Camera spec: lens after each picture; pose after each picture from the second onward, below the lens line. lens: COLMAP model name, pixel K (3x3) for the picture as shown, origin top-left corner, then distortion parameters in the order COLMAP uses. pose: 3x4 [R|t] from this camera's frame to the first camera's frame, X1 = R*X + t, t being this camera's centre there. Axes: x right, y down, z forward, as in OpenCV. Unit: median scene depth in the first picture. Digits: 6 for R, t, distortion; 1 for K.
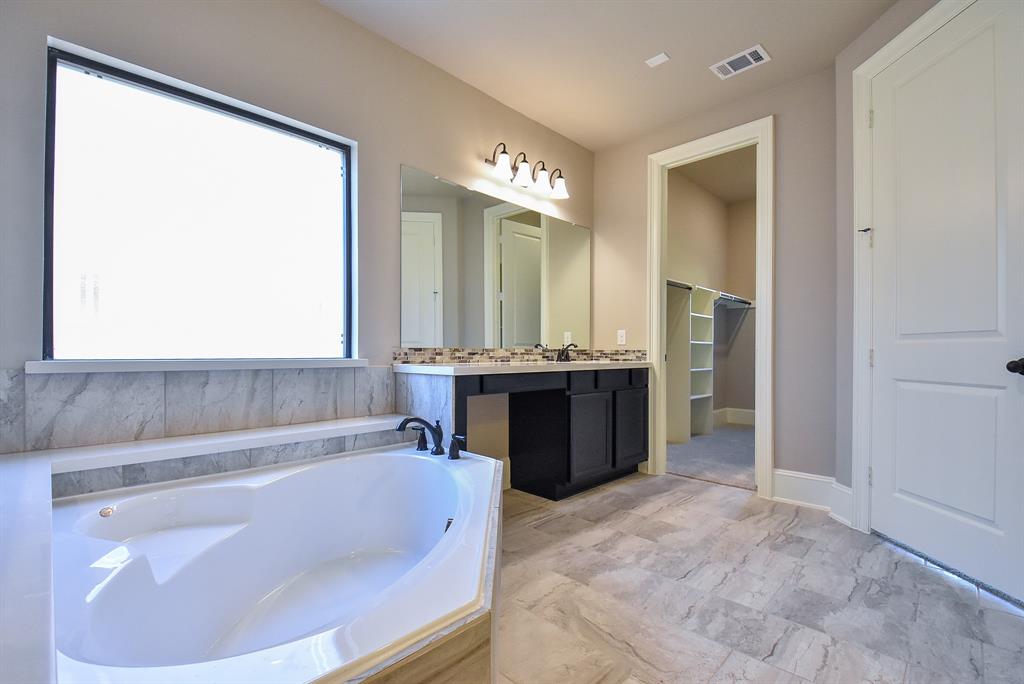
lens RADIAL K [[448.3, 0, 512.2], [0, 448.3, 347.2], [0, 0, 1]] dist [-0.002679, -0.008754]
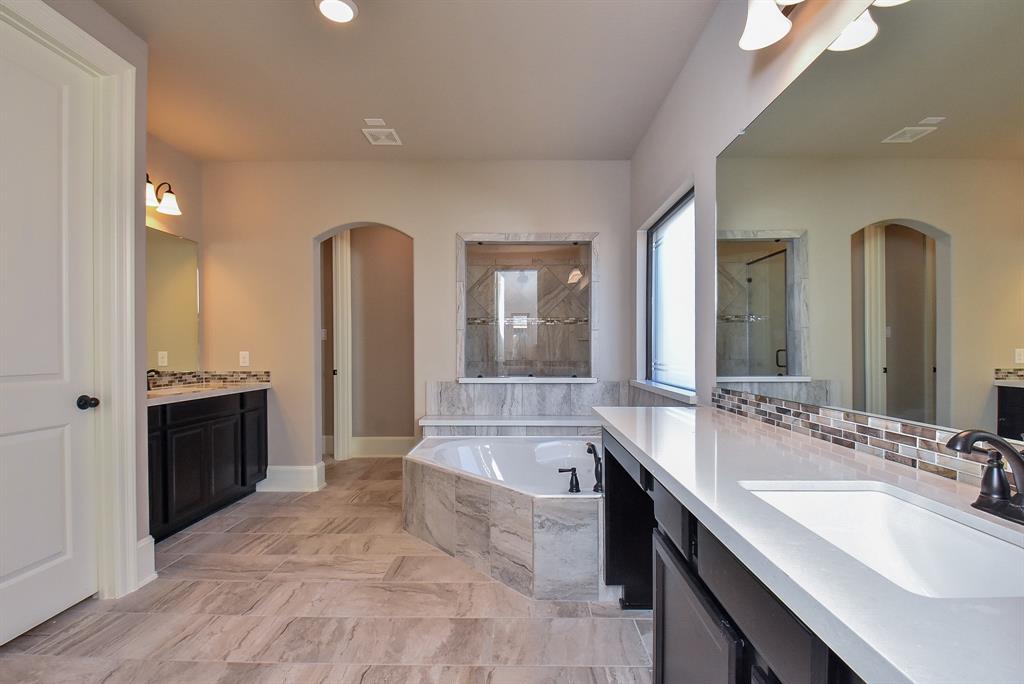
lens RADIAL K [[448.3, 0, 516.5], [0, 448.3, 350.8], [0, 0, 1]] dist [-0.002679, -0.008754]
pose [[-0.712471, -0.001193, -0.701701, 0.833250], [0.005859, 0.999954, -0.007649, -0.087608], [0.701677, -0.009562, -0.712431, 1.958718]]
